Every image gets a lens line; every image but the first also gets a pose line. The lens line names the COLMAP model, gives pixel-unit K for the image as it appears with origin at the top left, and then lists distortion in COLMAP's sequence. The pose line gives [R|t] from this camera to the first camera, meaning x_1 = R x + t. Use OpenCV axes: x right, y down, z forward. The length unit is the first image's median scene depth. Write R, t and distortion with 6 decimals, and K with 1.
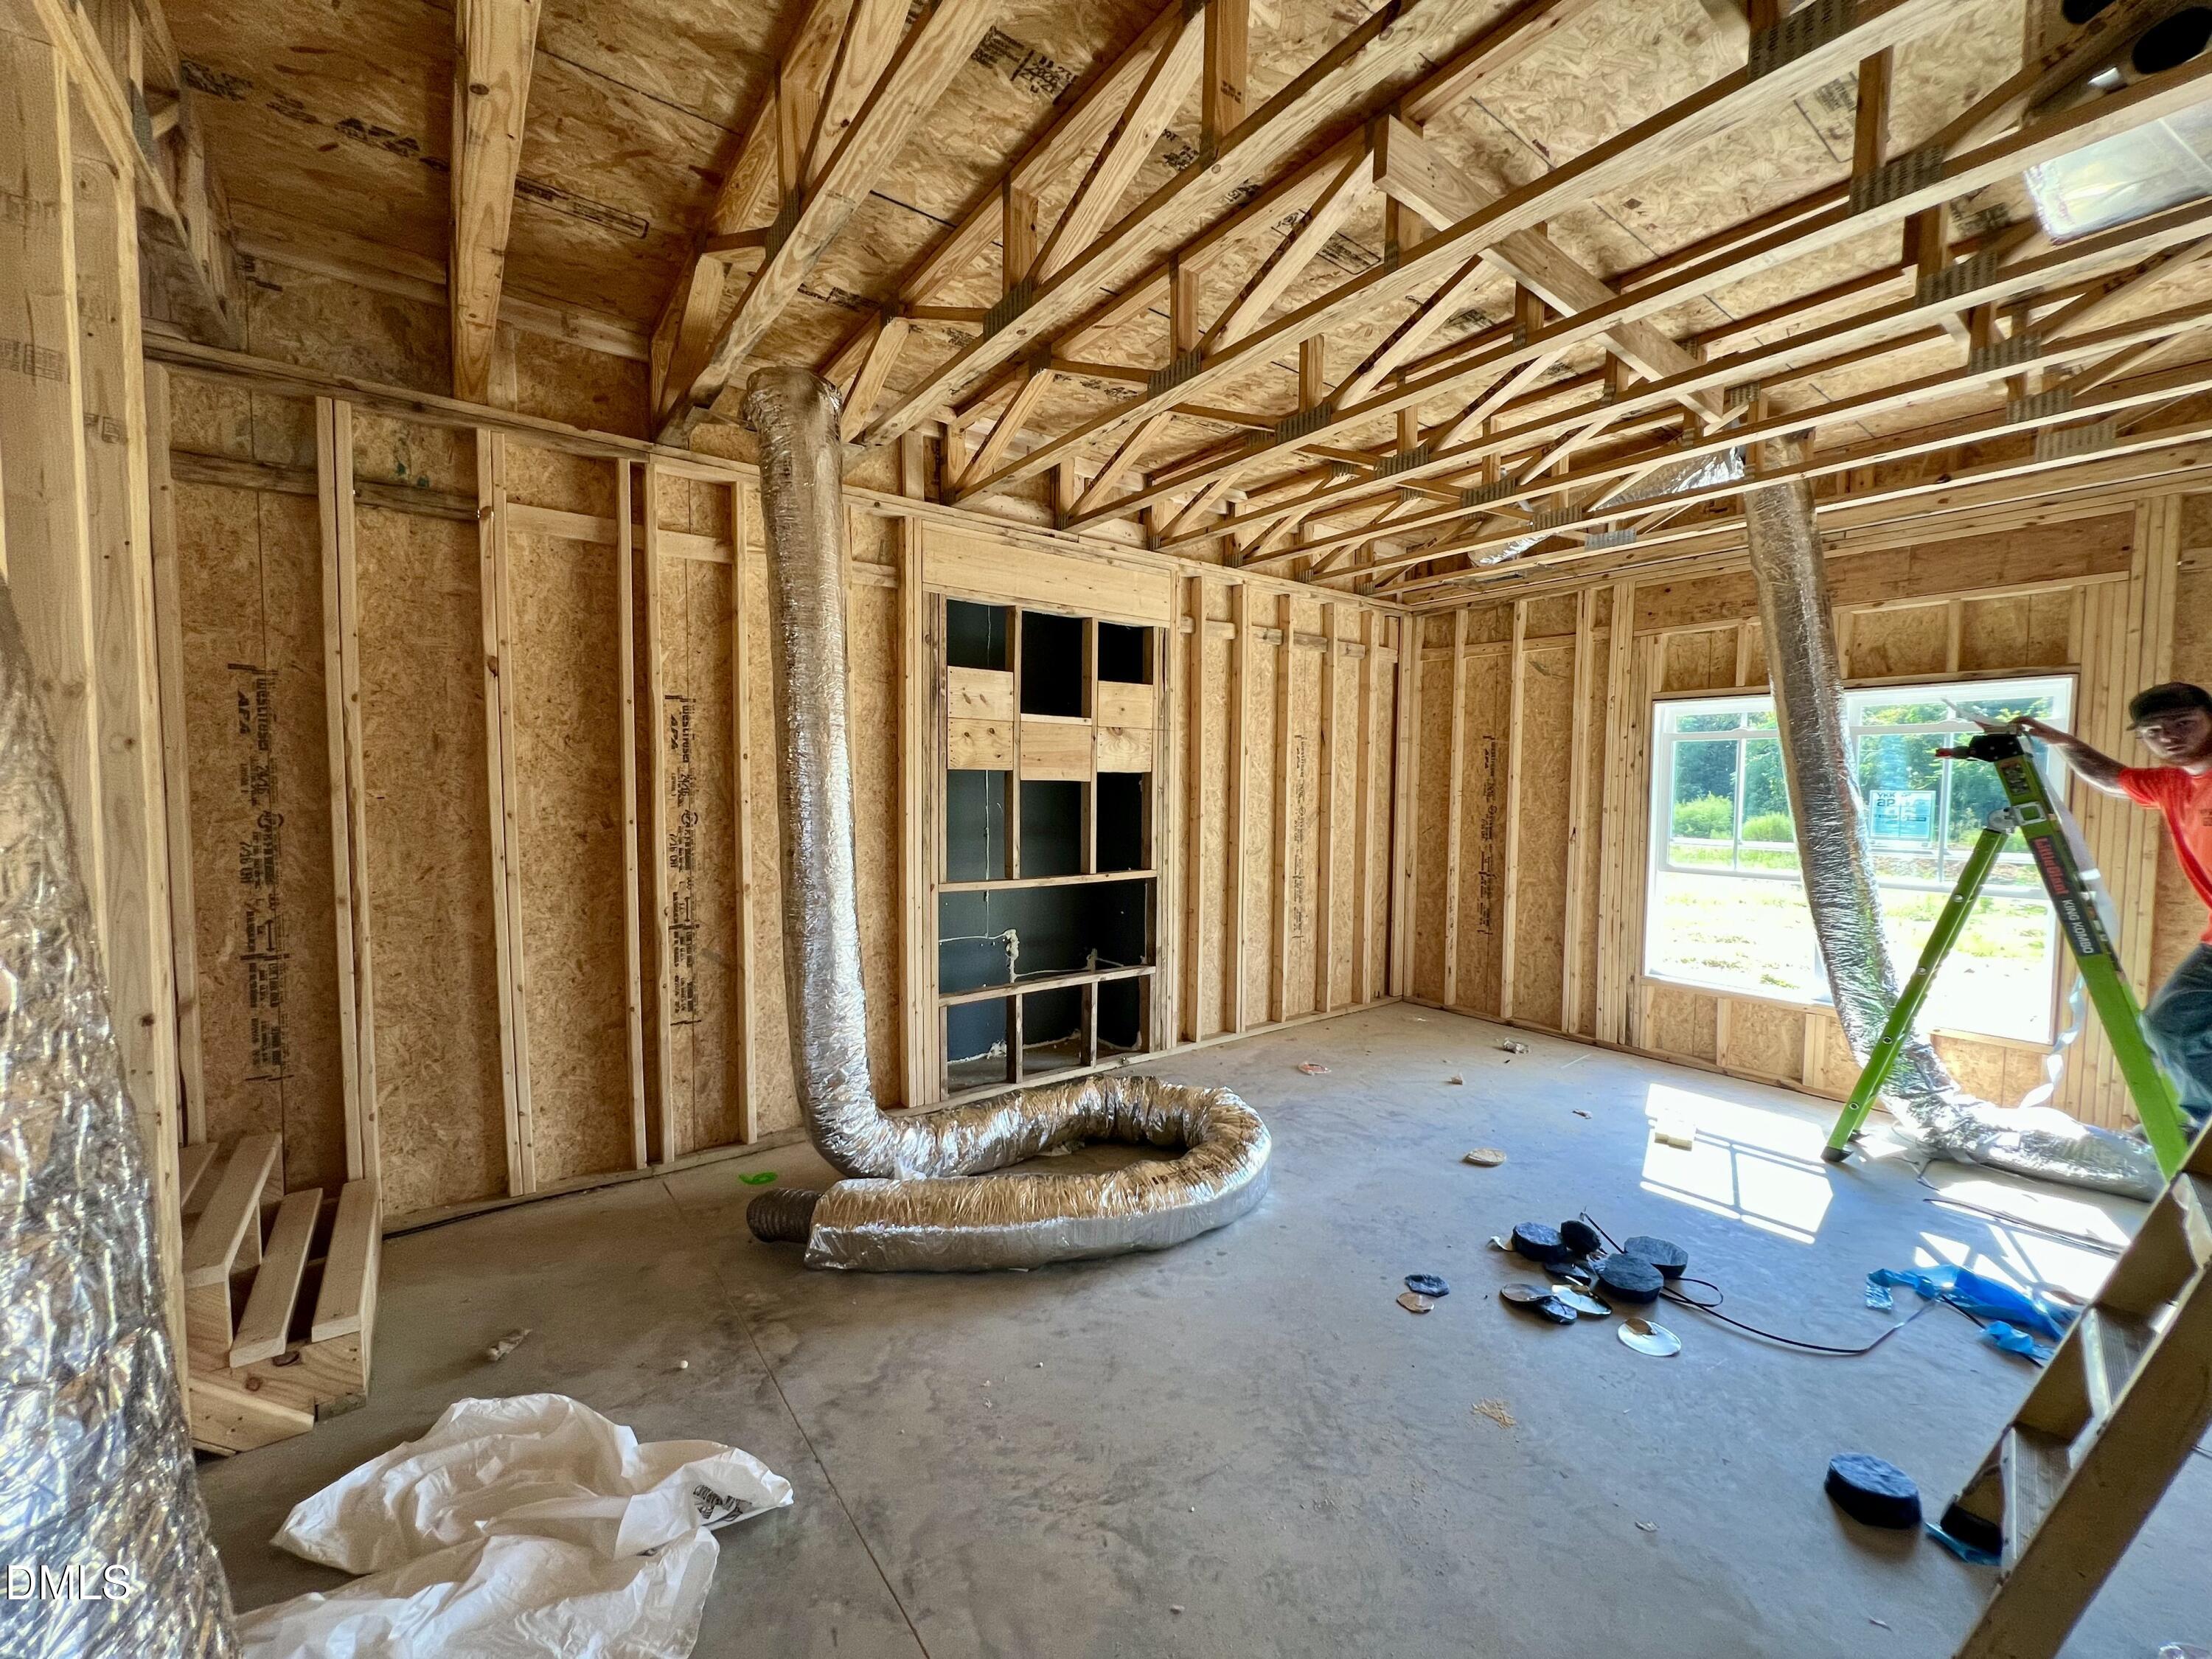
lens RADIAL K [[889.2, 0, 1106.5], [0, 889.2, 832.8], [0, 0, 1]] dist [-0.002298, 0.000381]
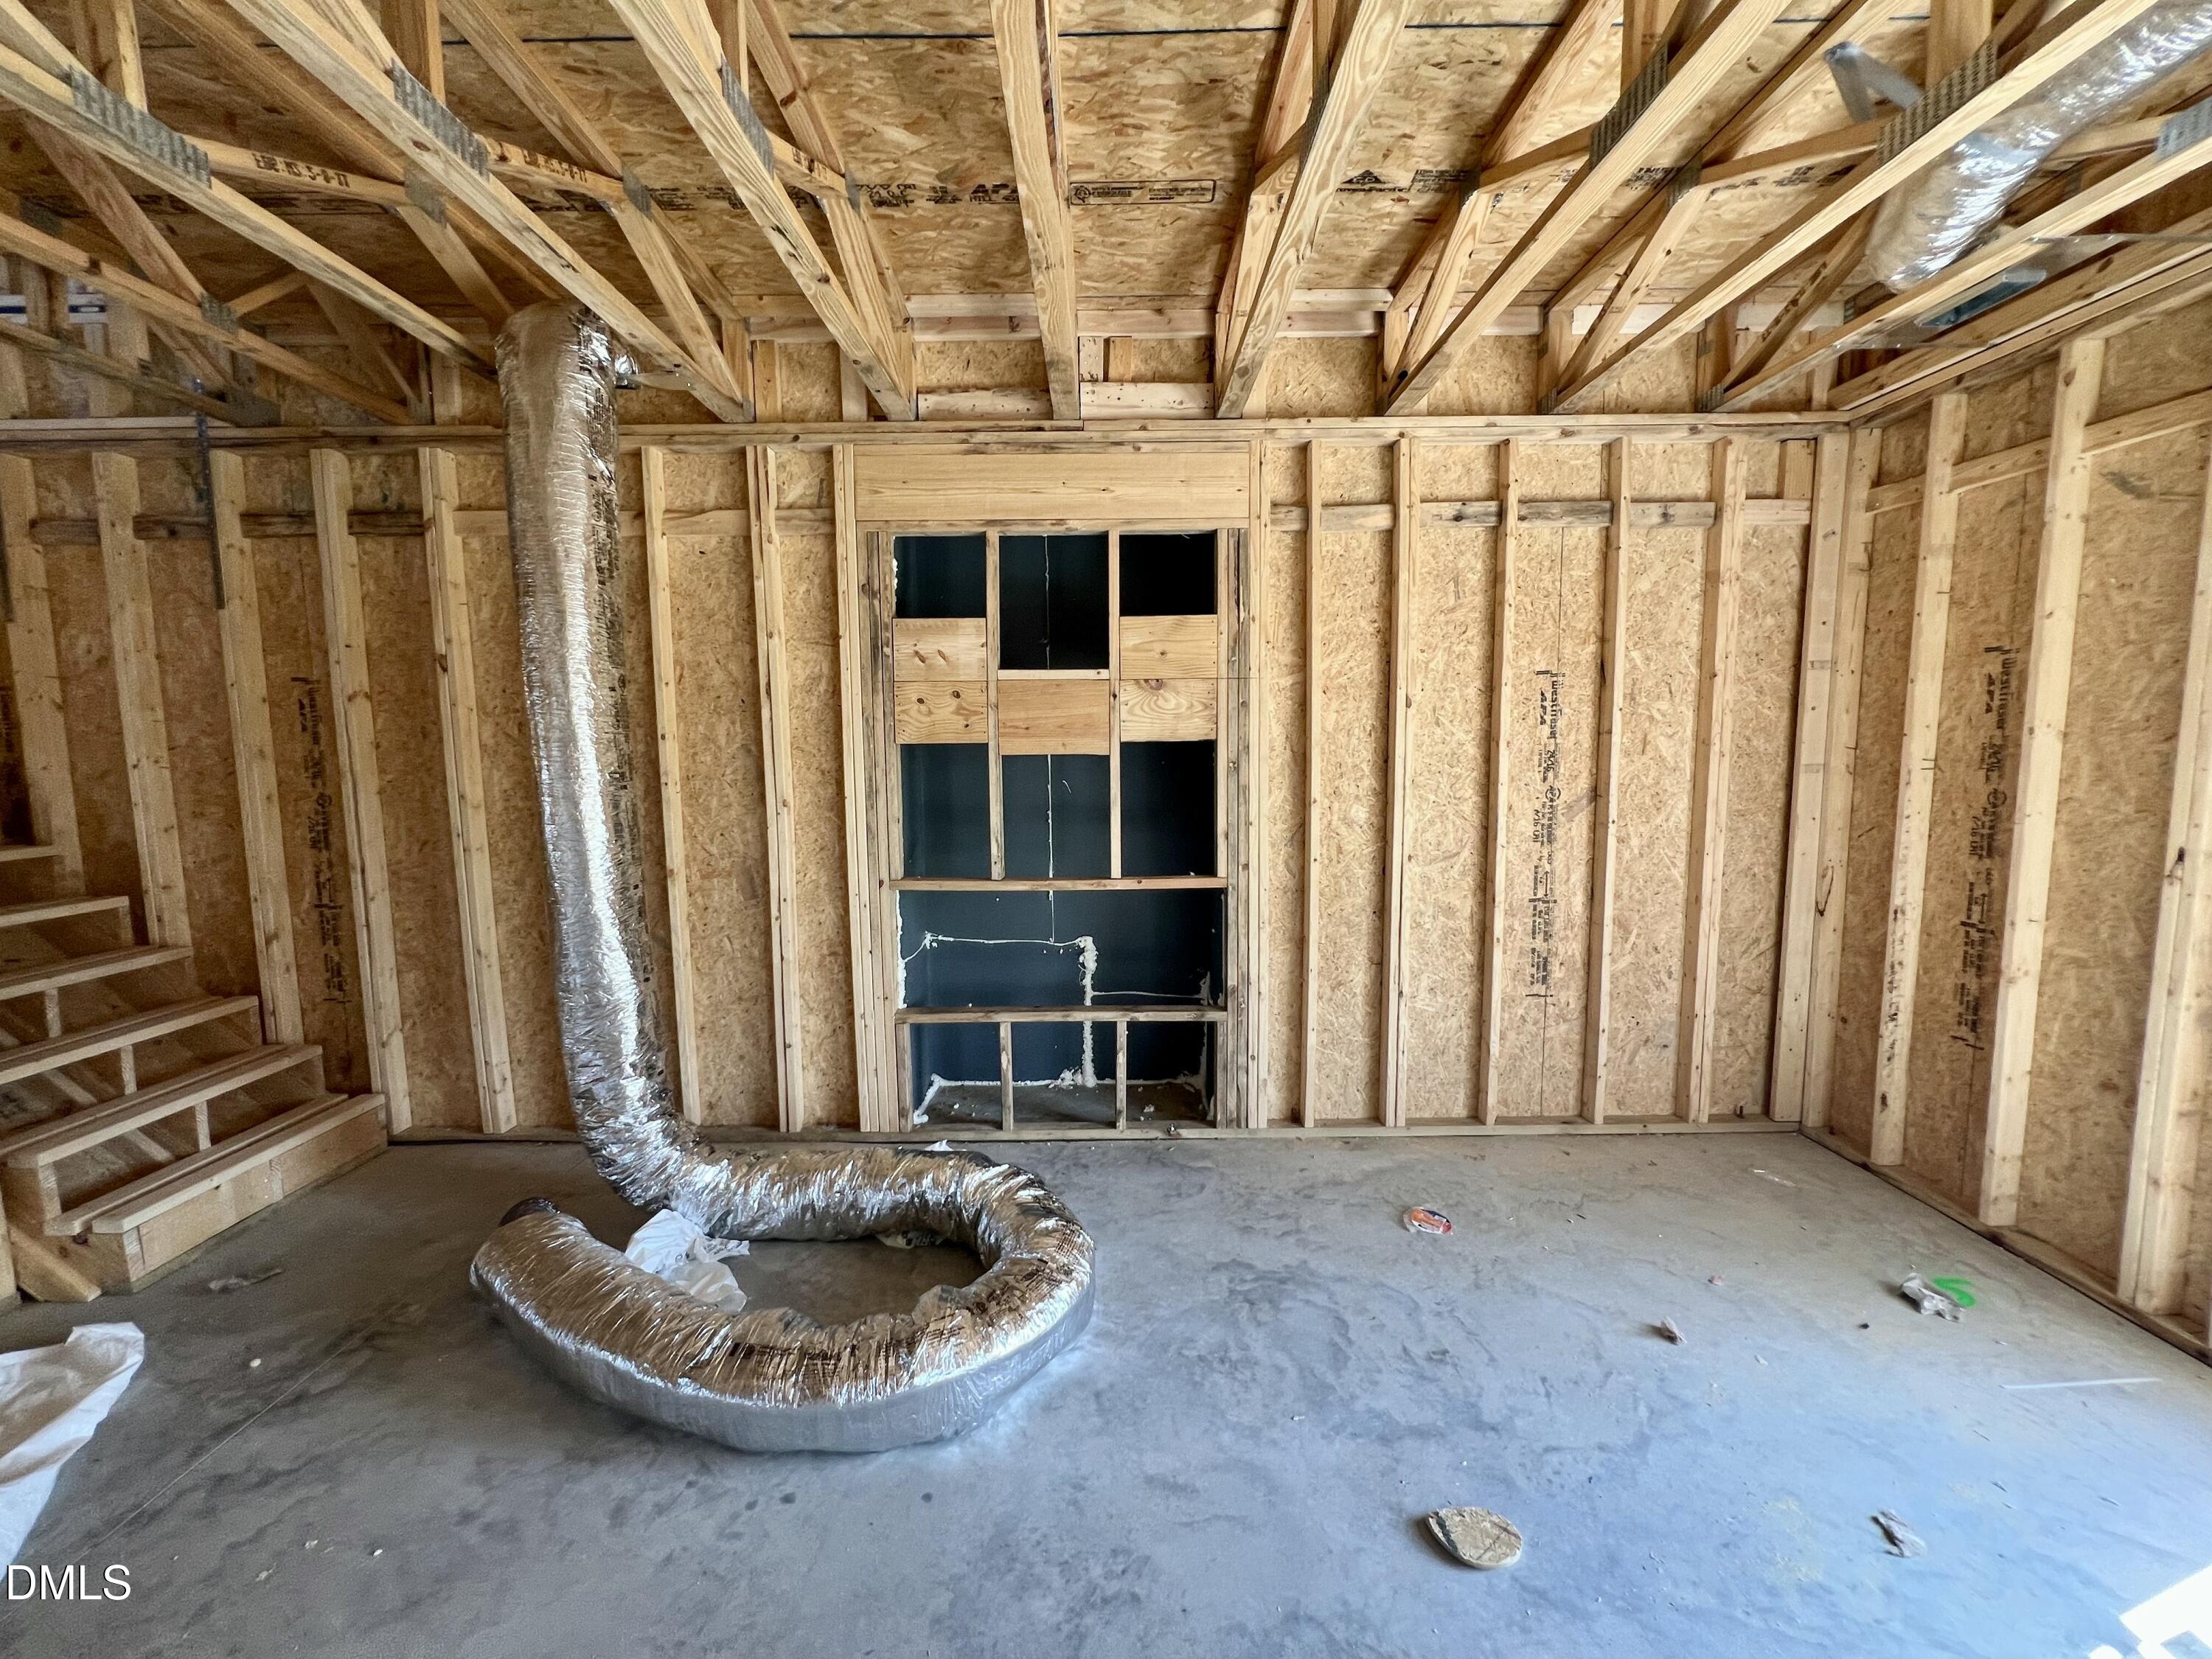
lens RADIAL K [[889.2, 0, 1106.5], [0, 889.2, 832.8], [0, 0, 1]] dist [-0.002298, 0.000381]
pose [[0.797368, 0.044926, -0.601818, 0.422084], [-0.016419, 0.998471, 0.052782, -0.031041], [0.603269, -0.032206, 0.796887, 0.394610]]
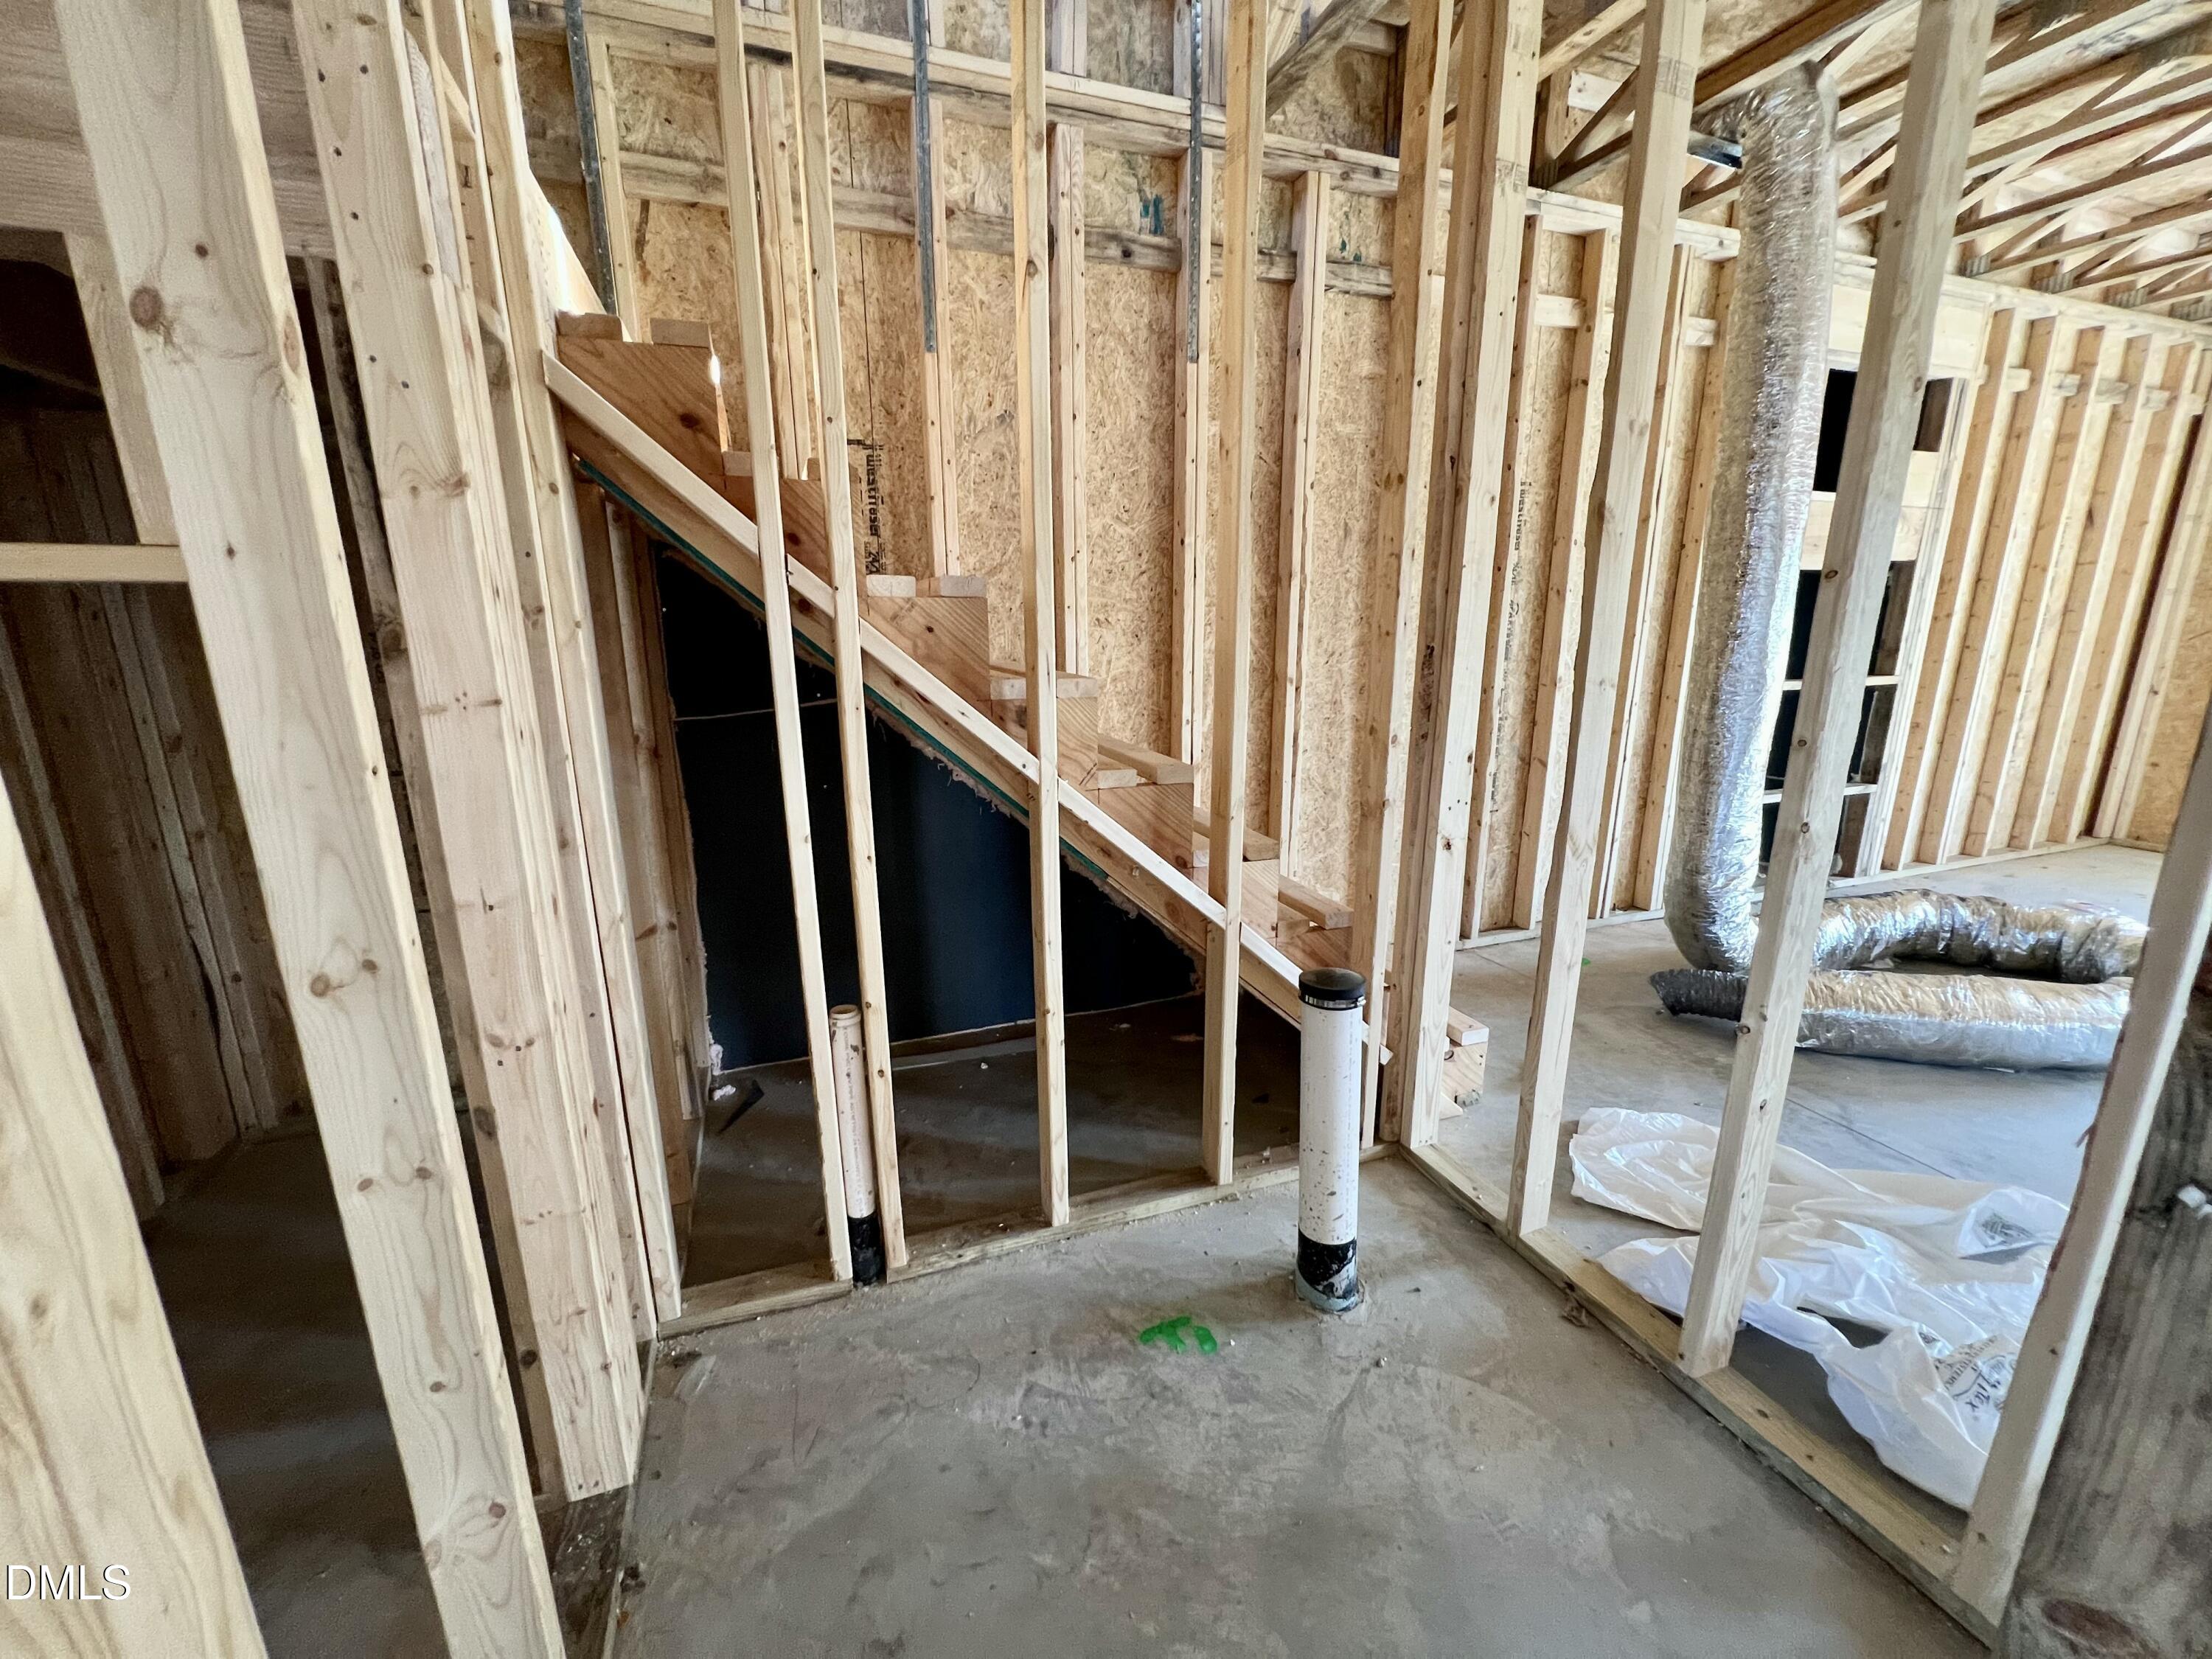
lens RADIAL K [[889.2, 0, 1106.5], [0, 889.2, 832.8], [0, 0, 1]] dist [-0.002298, 0.000381]
pose [[0.957617, 0.054156, -0.282907, -0.457721], [-0.001886, 0.983325, 0.181849, 0.037930], [0.288037, -0.173608, 0.941751, -0.086137]]
